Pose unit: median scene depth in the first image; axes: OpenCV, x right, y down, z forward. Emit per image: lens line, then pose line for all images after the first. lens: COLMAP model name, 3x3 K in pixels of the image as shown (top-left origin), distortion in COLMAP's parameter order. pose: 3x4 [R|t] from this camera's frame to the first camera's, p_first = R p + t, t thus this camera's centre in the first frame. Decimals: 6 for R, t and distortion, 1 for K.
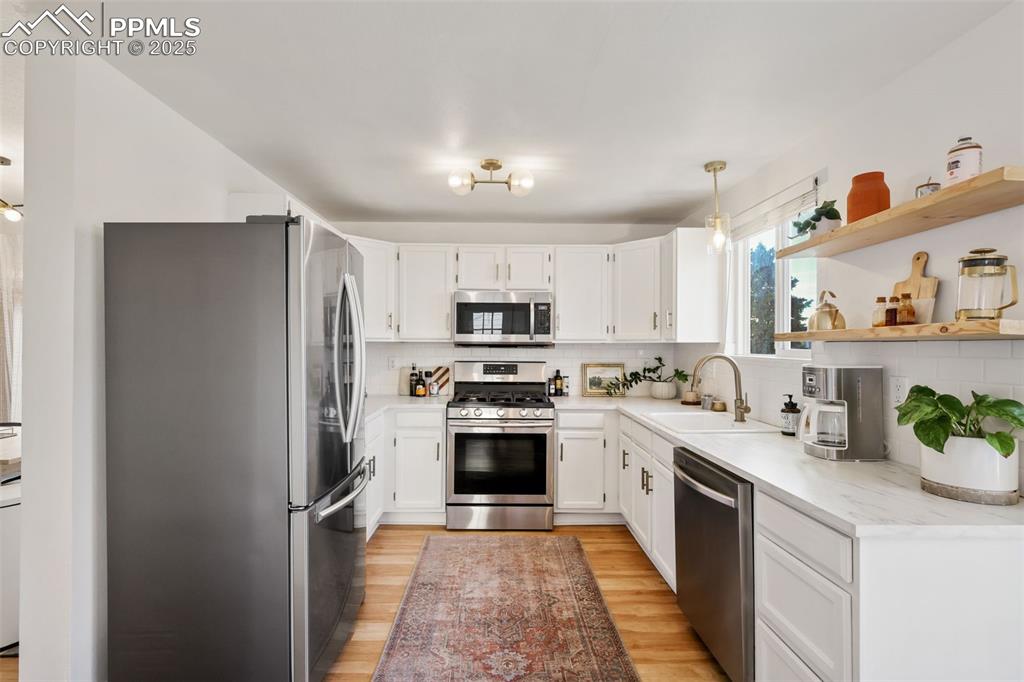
lens RADIAL K [[475.8, 0, 499.1], [0, 475.8, 344.9], [0, 0, 1]] dist [-0.001756, -0.000154]
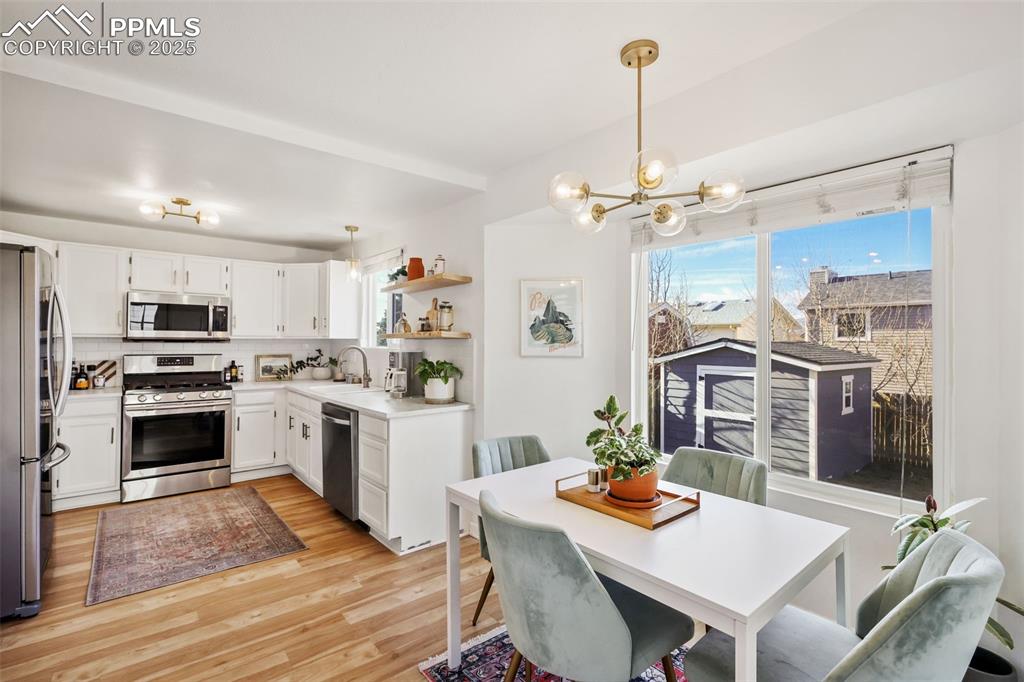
lens RADIAL K [[475.0, 0, 508.6], [0, 475.0, 337.5], [0, 0, 1]] dist [0.003516, 0.000325]
pose [[0.779220, 0.005288, 0.626729, -0.105470], [-0.002709, 0.999983, -0.005070, -0.002522], [-0.626745, 0.002253, 0.779221, -0.453551]]
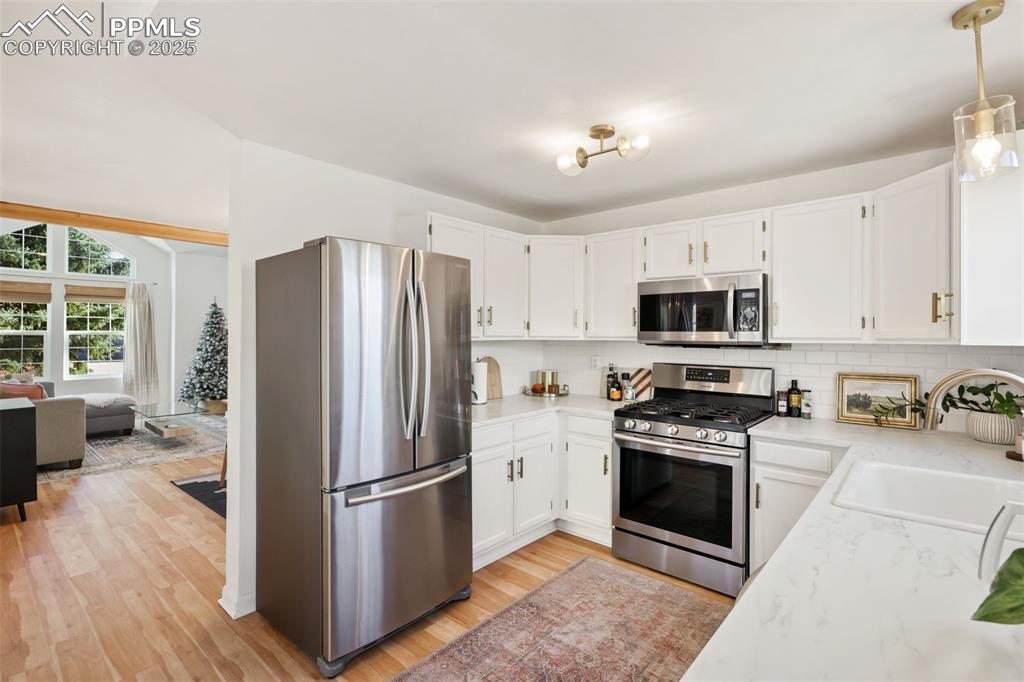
lens RADIAL K [[480.4, 0, 507.8], [0, 480.4, 333.7], [0, 0, 1]] dist [-0.002392, -0.000644]
pose [[0.744665, -0.003978, -0.667427, 0.334531], [-0.000610, 0.999978, -0.006641, -0.014382], [0.667439, 0.005352, 0.744646, 0.208935]]
